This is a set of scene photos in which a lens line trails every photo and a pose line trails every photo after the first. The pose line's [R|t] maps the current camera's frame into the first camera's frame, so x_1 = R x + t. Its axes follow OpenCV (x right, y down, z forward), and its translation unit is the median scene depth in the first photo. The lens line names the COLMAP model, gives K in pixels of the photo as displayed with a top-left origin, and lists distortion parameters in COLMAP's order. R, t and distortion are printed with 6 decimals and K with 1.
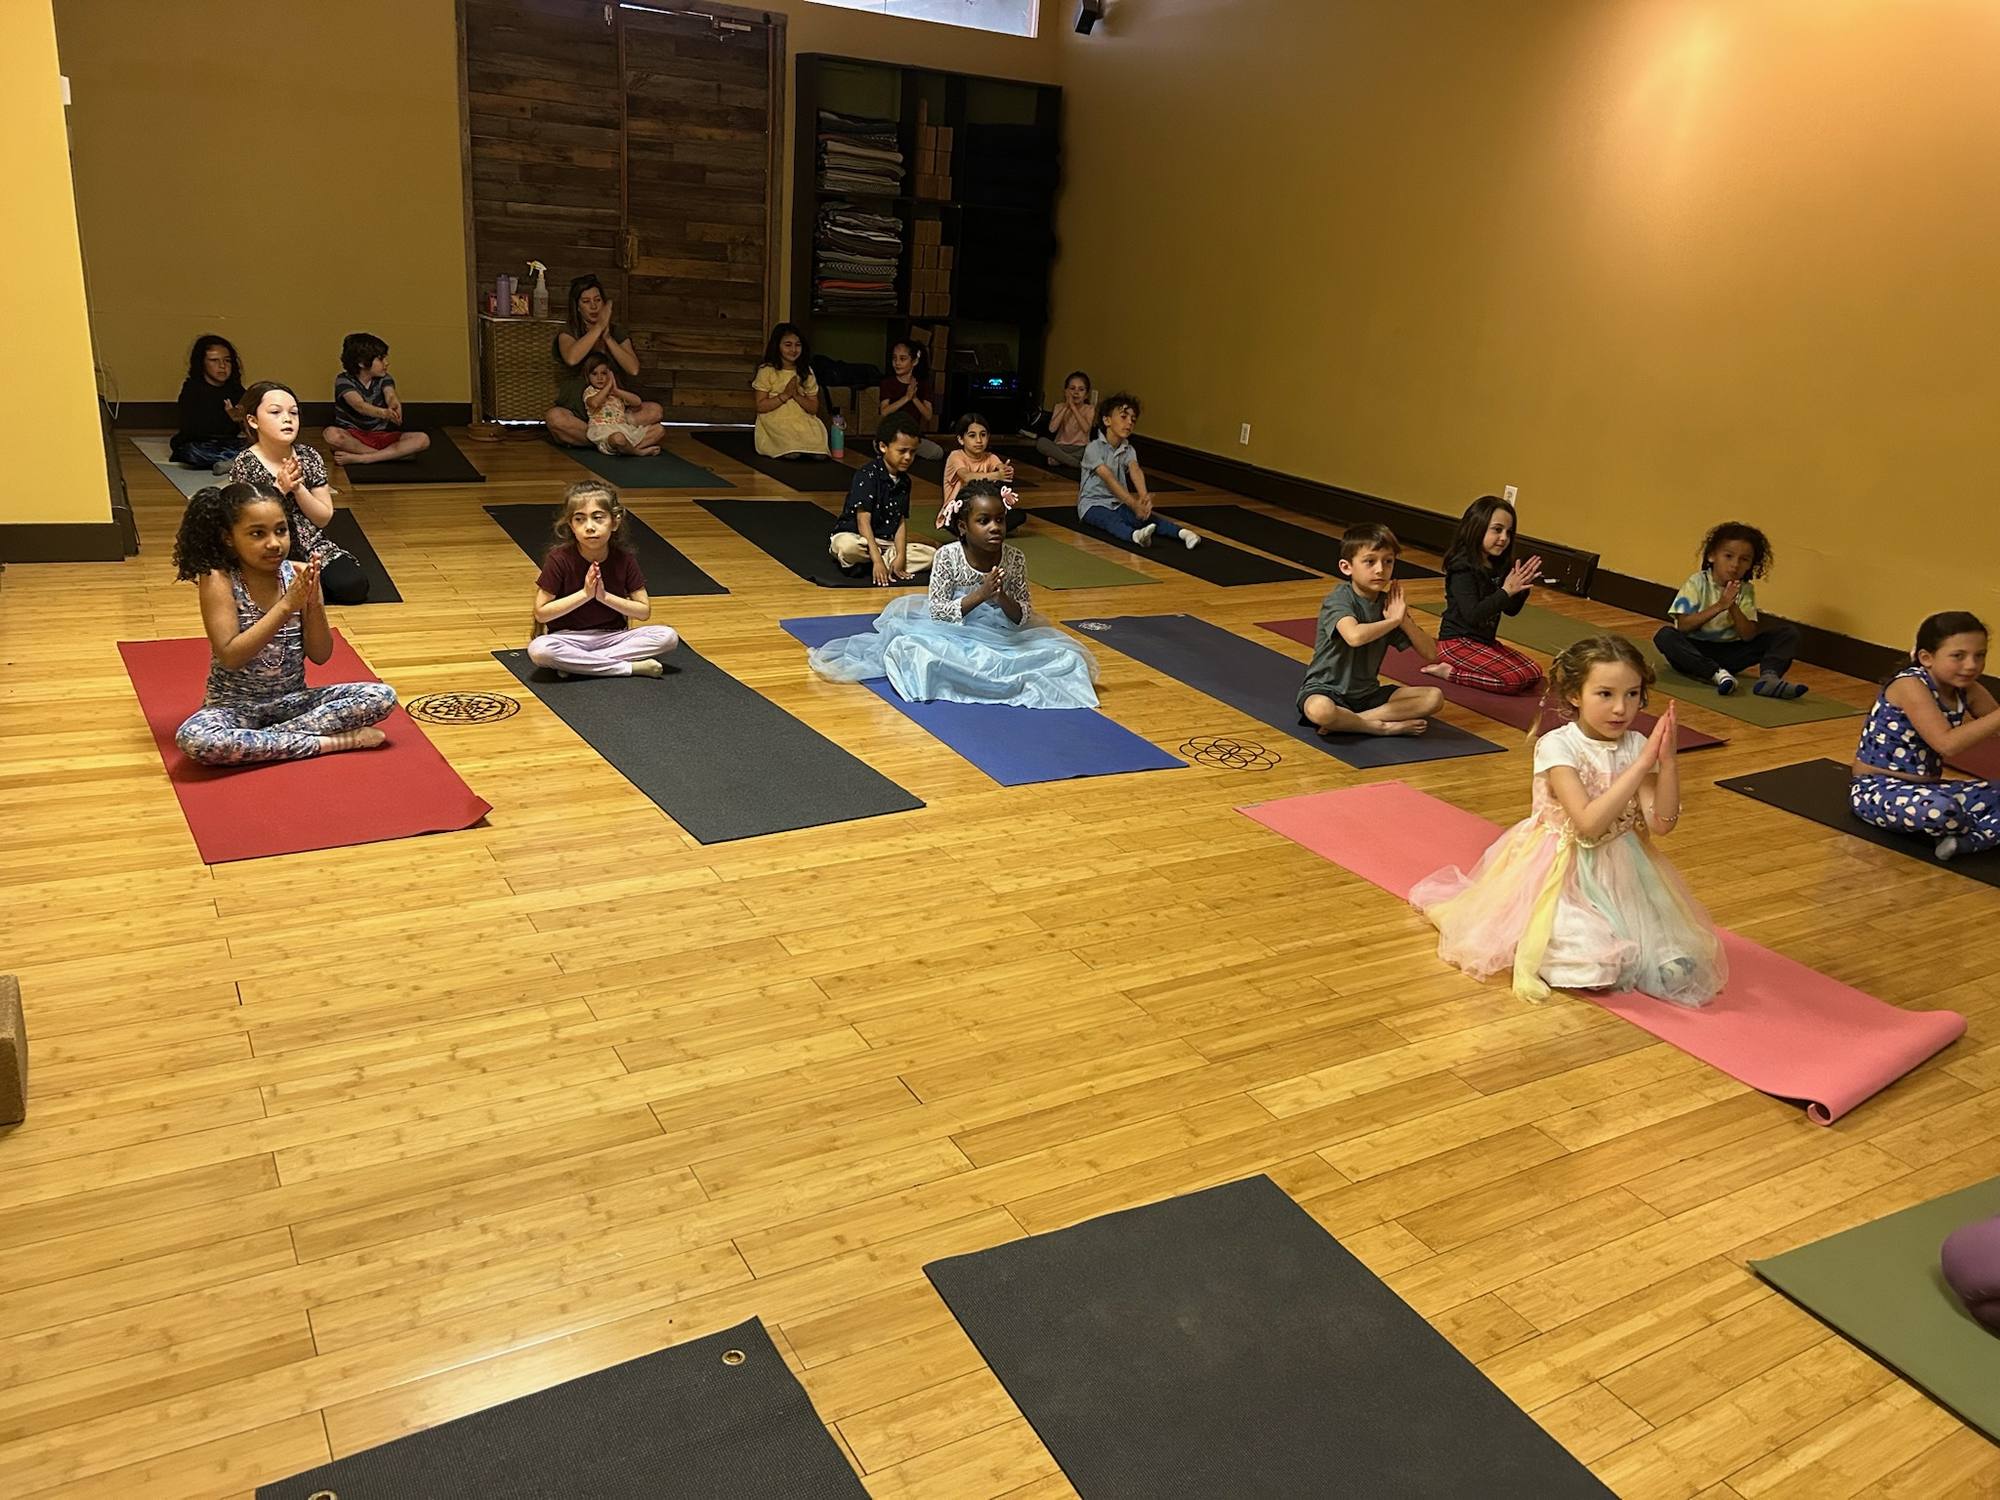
lens RADIAL K [[1522.8, 0, 1008.0], [0, 1522.8, 741.2], [0, 0, 1]] dist [0.040980, -0.043597]
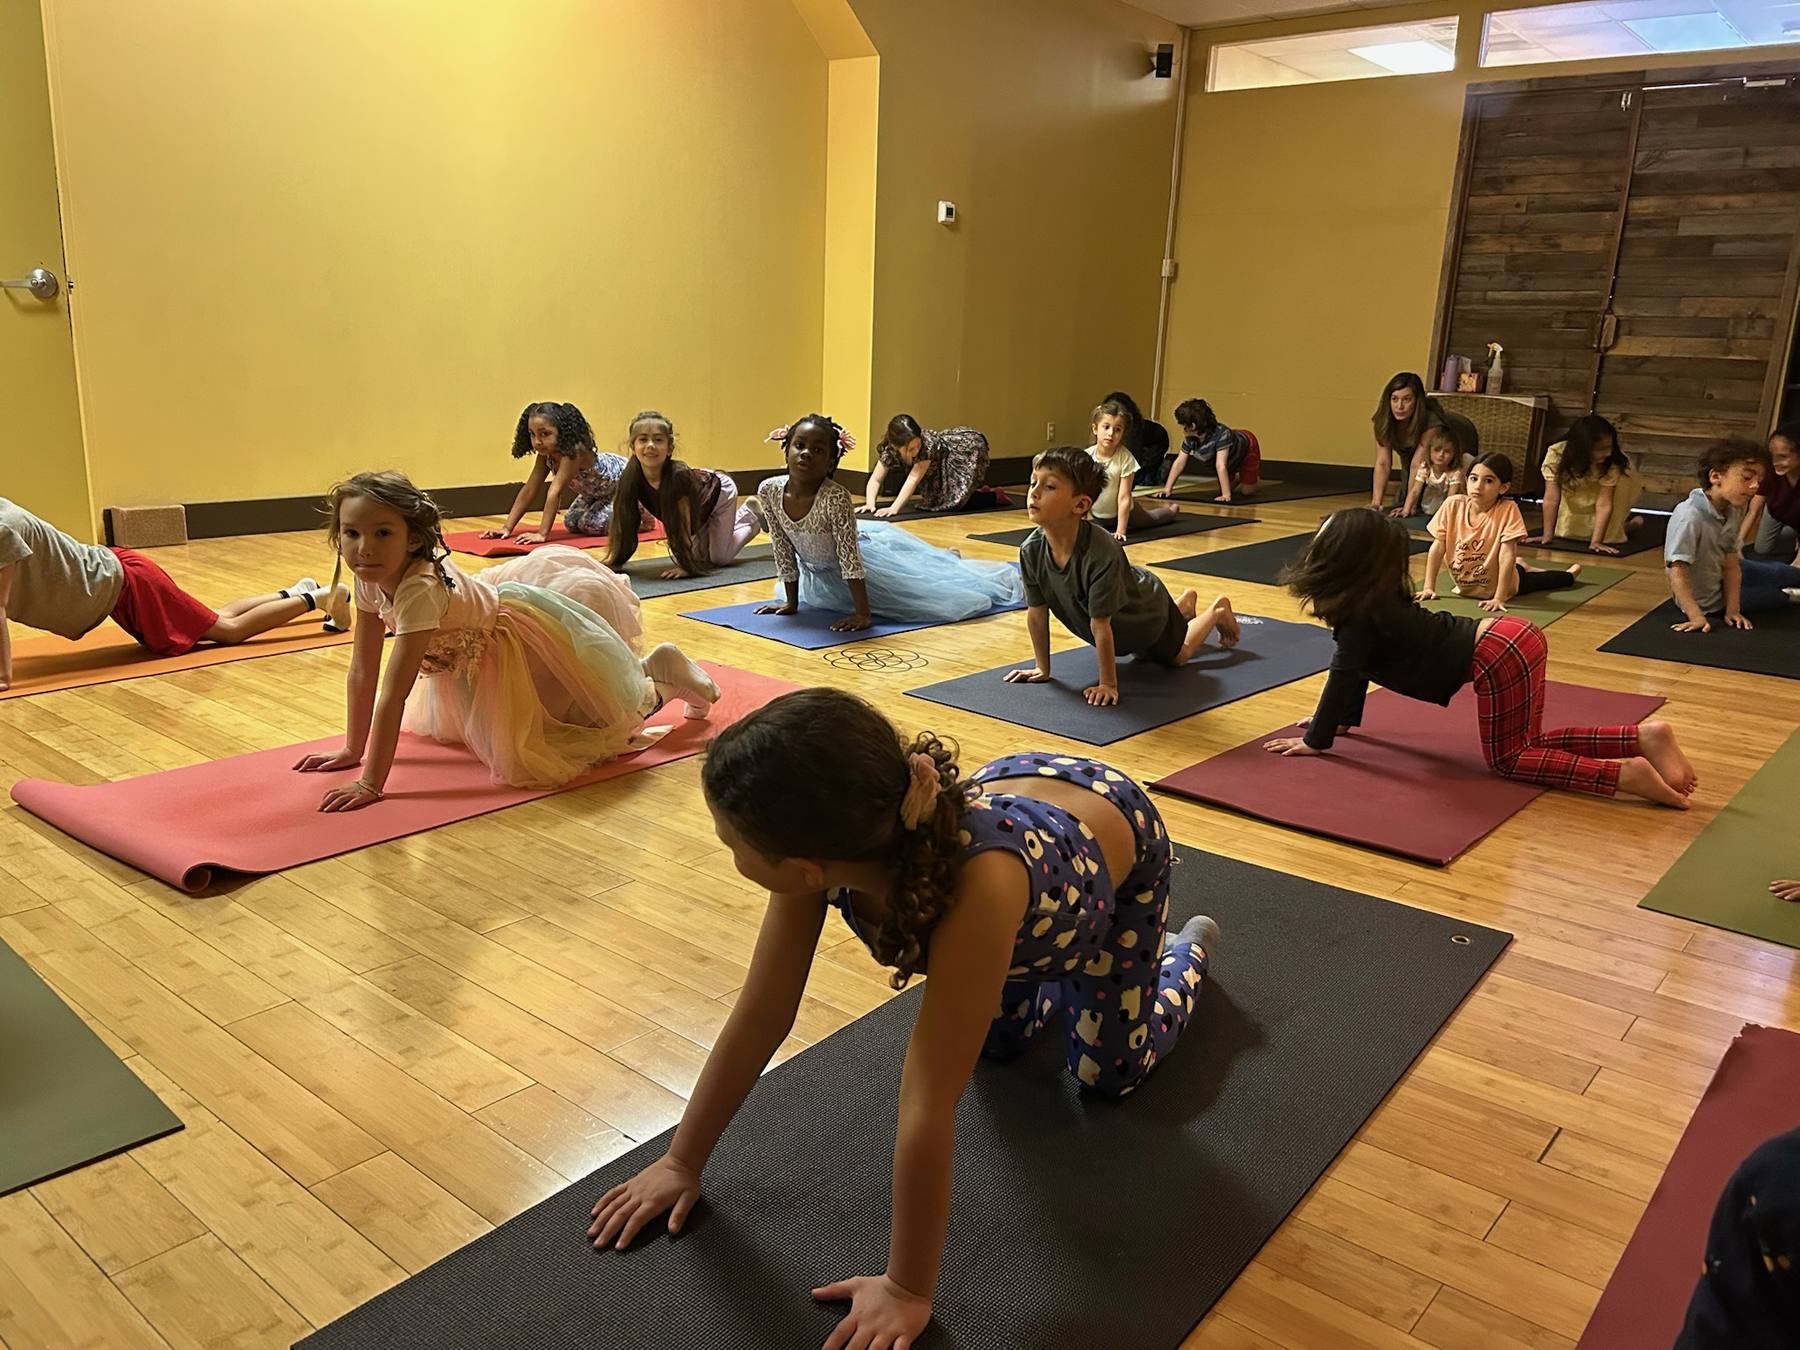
lens RADIAL K [[1370.5, 0, 918.3], [0, 1370.5, 681.6], [0, 0, 1]] dist [0.040980, -0.043597]
pose [[0.331833, 0.161494, -0.929412, 0.469072], [-0.312584, 0.948400, 0.053189, -0.016362], [0.890044, 0.272870, 0.365191, 0.348028]]
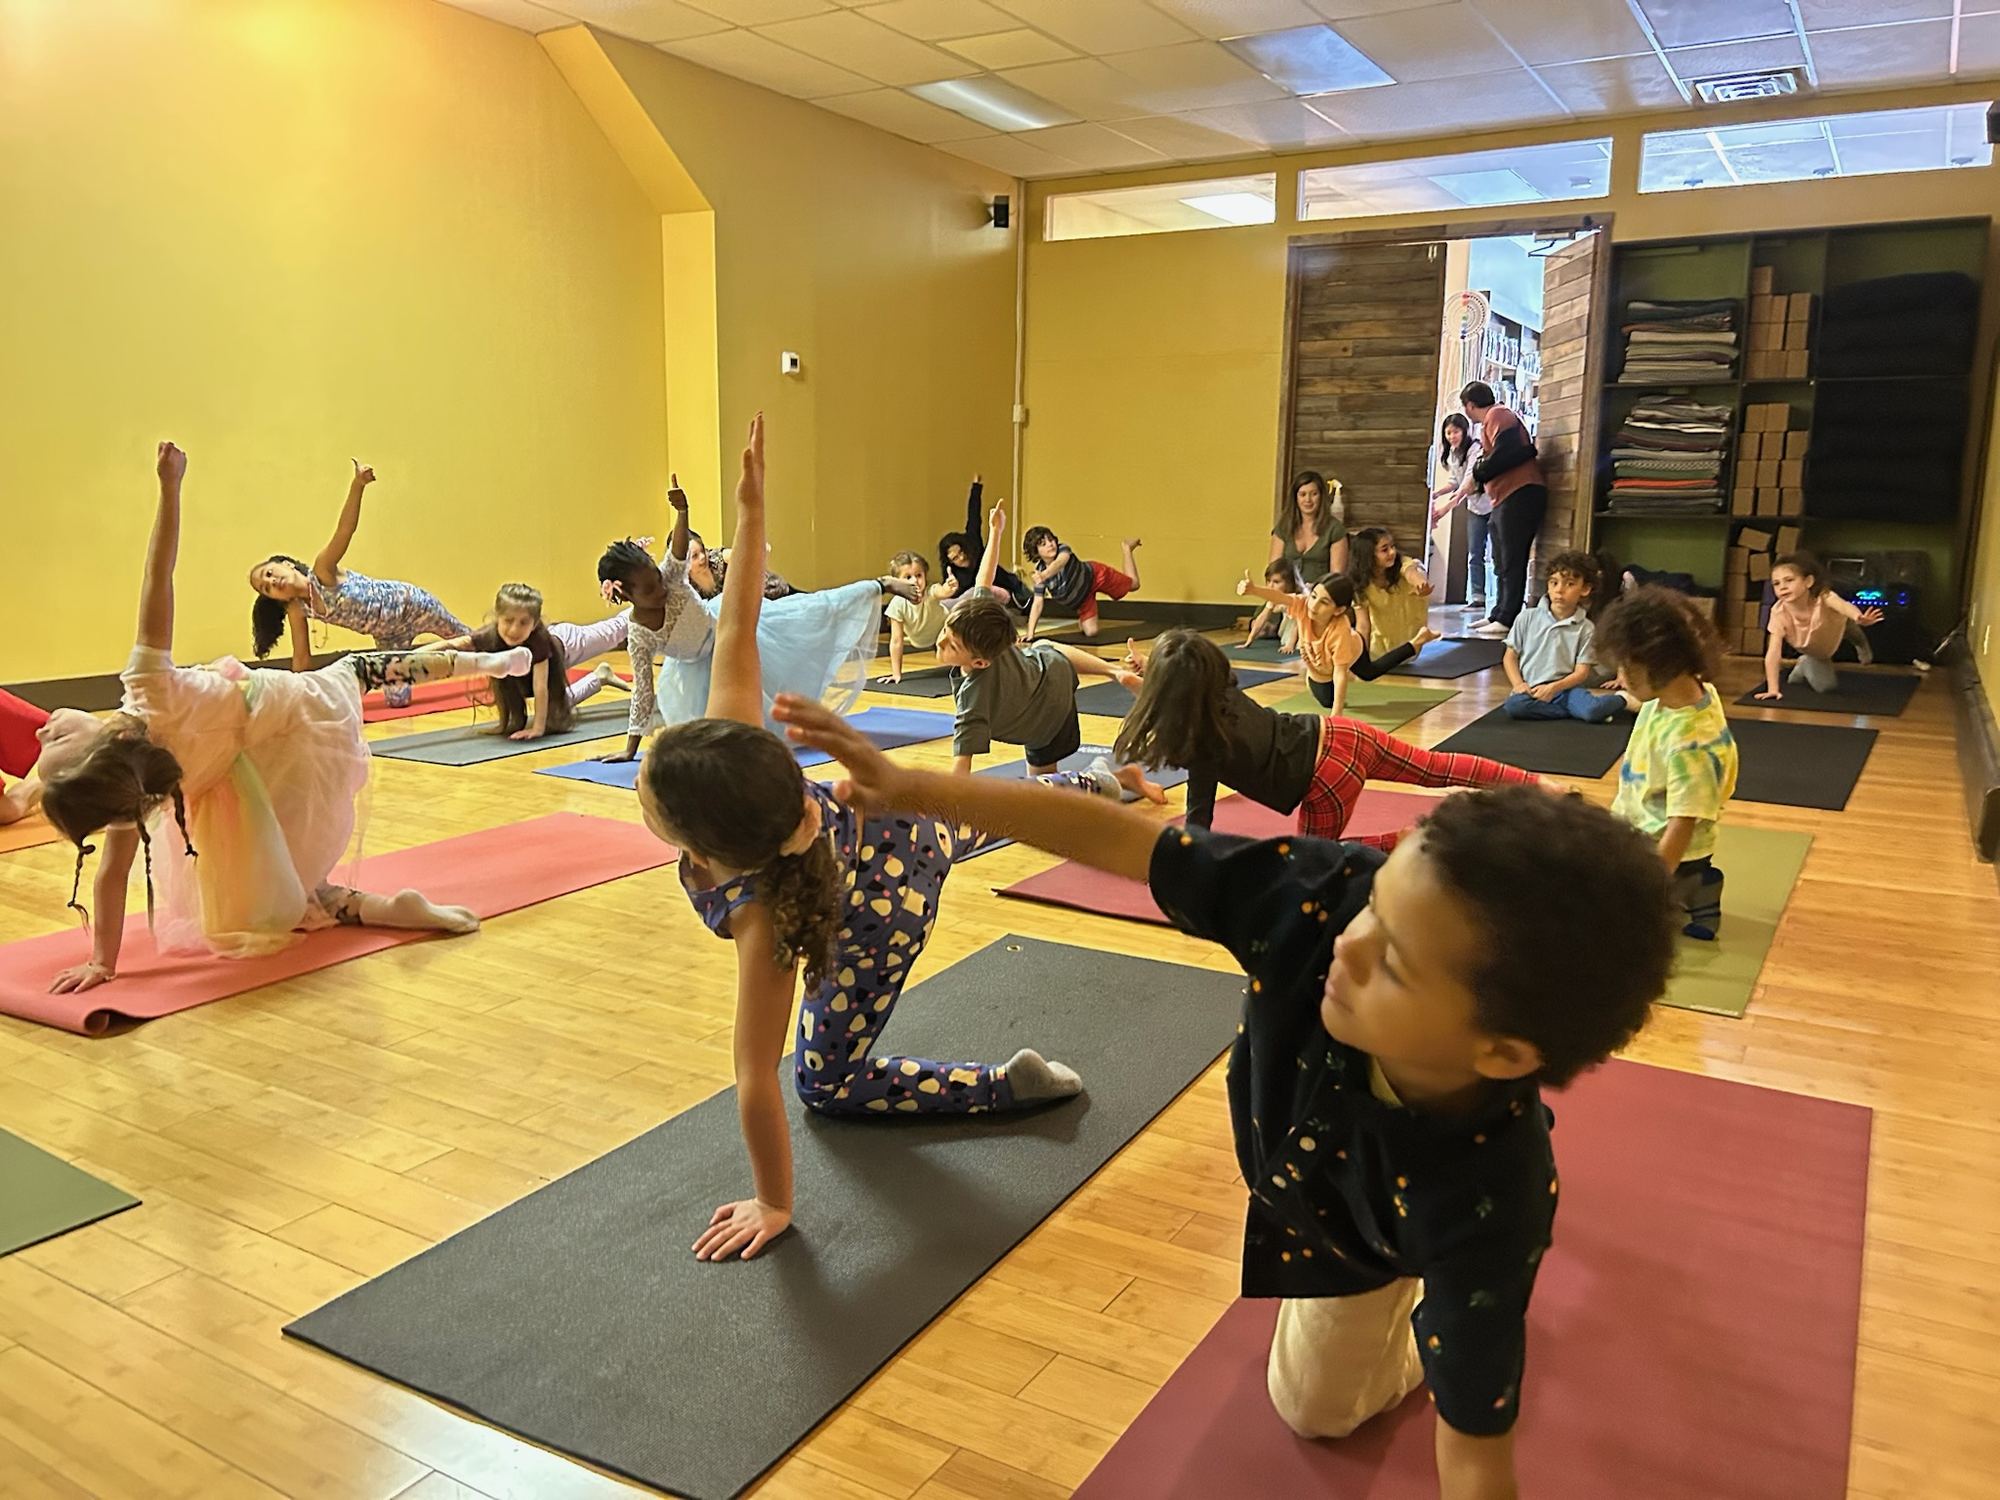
lens RADIAL K [[1522.8, 0, 1002.5], [0, 1522.8, 726.6], [0, 0, 1]] dist [0.040980, -0.043597]
pose [[0.466121, 0.063362, -0.882449, 0.533789], [-0.259634, 0.963312, -0.067973, -0.008479], [0.845767, 0.260798, 0.465471, 0.328754]]
